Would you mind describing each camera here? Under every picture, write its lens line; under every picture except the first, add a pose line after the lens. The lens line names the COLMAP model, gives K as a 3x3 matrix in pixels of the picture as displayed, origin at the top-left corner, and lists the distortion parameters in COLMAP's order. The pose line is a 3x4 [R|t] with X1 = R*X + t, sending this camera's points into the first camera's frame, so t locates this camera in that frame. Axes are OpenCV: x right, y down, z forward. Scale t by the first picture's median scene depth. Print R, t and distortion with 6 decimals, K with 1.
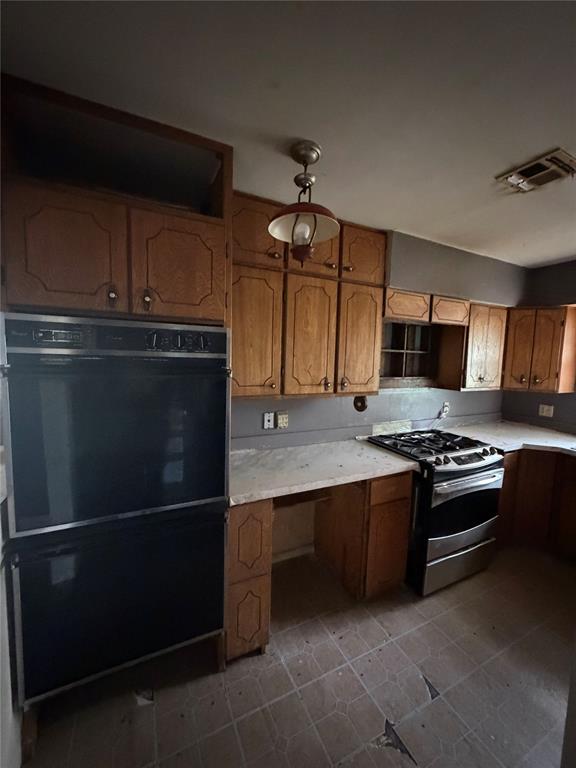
lens RADIAL K [[306.6, 0, 287.3], [0, 306.6, 382.2], [0, 0, 1]] dist [-0.005150, 0.000820]
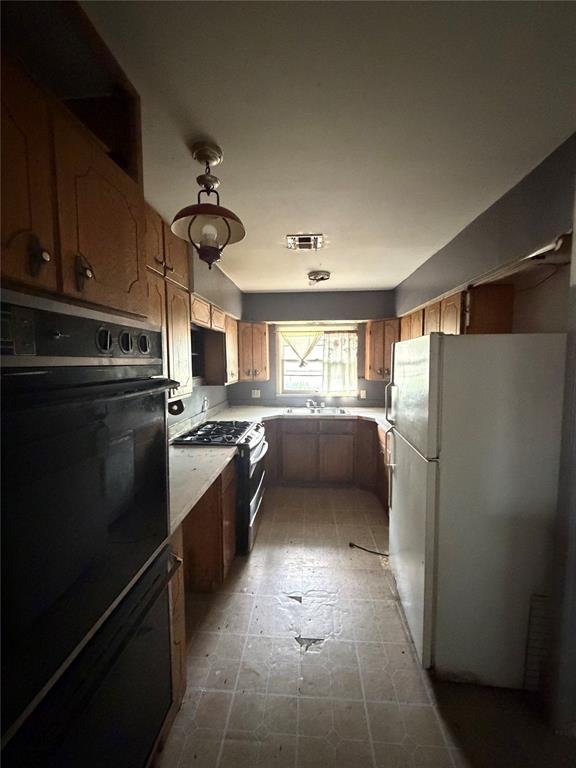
lens RADIAL K [[306.6, 0, 289.5], [0, 306.6, 382.8], [0, 0, 1]] dist [-0.005150, 0.000820]
pose [[0.499681, -0.093941, 0.861101, -0.393217], [0.098323, 0.993828, 0.051366, -0.021144], [-0.860611, 0.058999, 0.505833, 0.169200]]
